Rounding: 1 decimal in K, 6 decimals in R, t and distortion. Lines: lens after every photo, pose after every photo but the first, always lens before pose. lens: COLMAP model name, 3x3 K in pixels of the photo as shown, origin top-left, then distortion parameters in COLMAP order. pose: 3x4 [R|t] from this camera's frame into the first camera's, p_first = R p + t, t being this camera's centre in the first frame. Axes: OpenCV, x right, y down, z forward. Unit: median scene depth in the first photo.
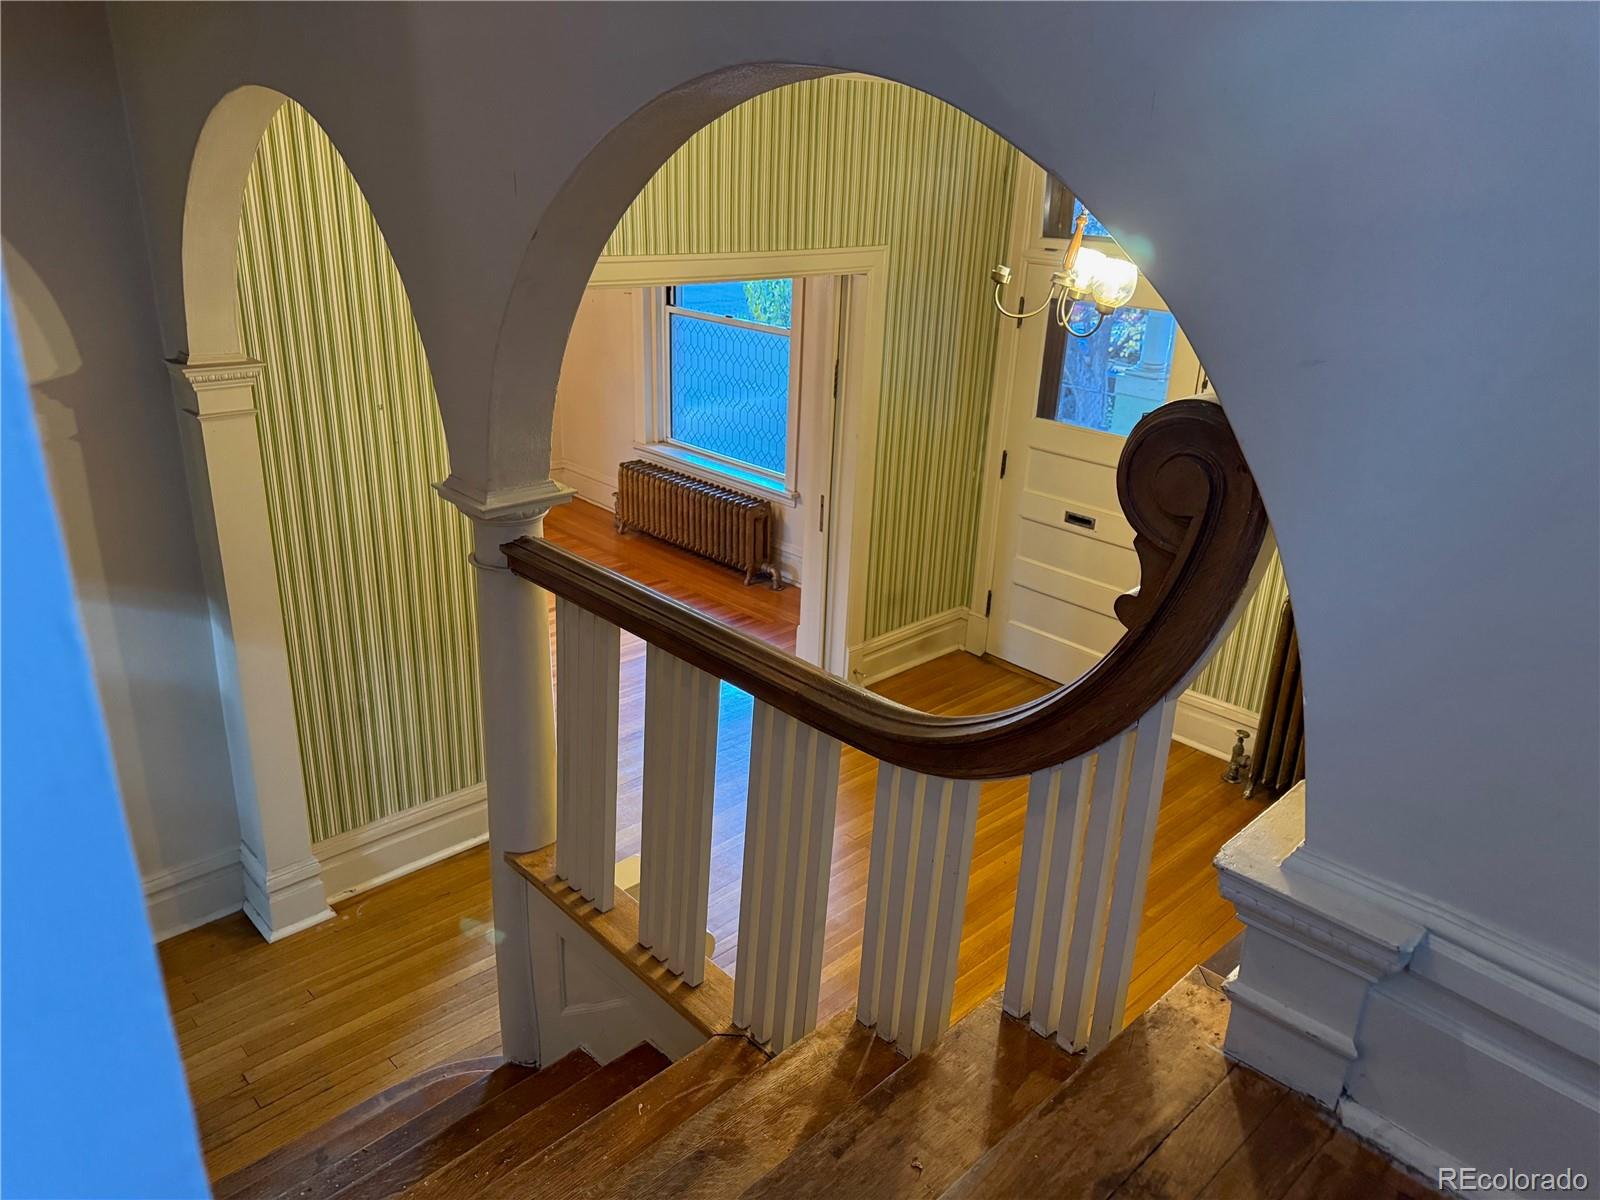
lens RADIAL K [[1127.8, 0, 801.2], [0, 1127.8, 594.3], [0, 0, 1]] dist [0.046374, -0.046224]
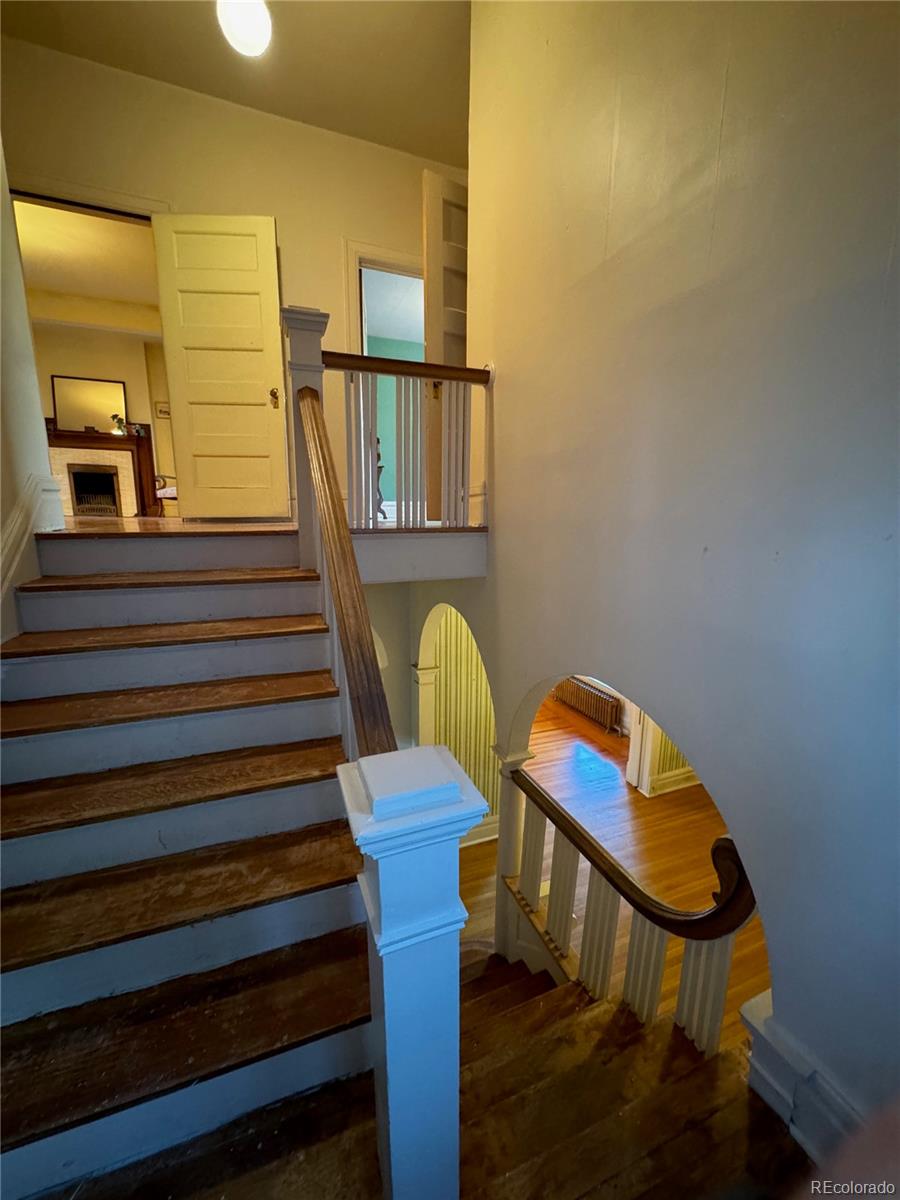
lens RADIAL K [[483.1, 0, 446.9], [0, 483.1, 600.2], [0, 0, 1]] dist [-0.000917, 0.000593]
pose [[0.923873, 0.040993, -0.380497, 0.048594], [-0.108677, 0.981418, -0.158142, -0.267055], [0.366944, 0.187454, 0.911160, -0.312029]]
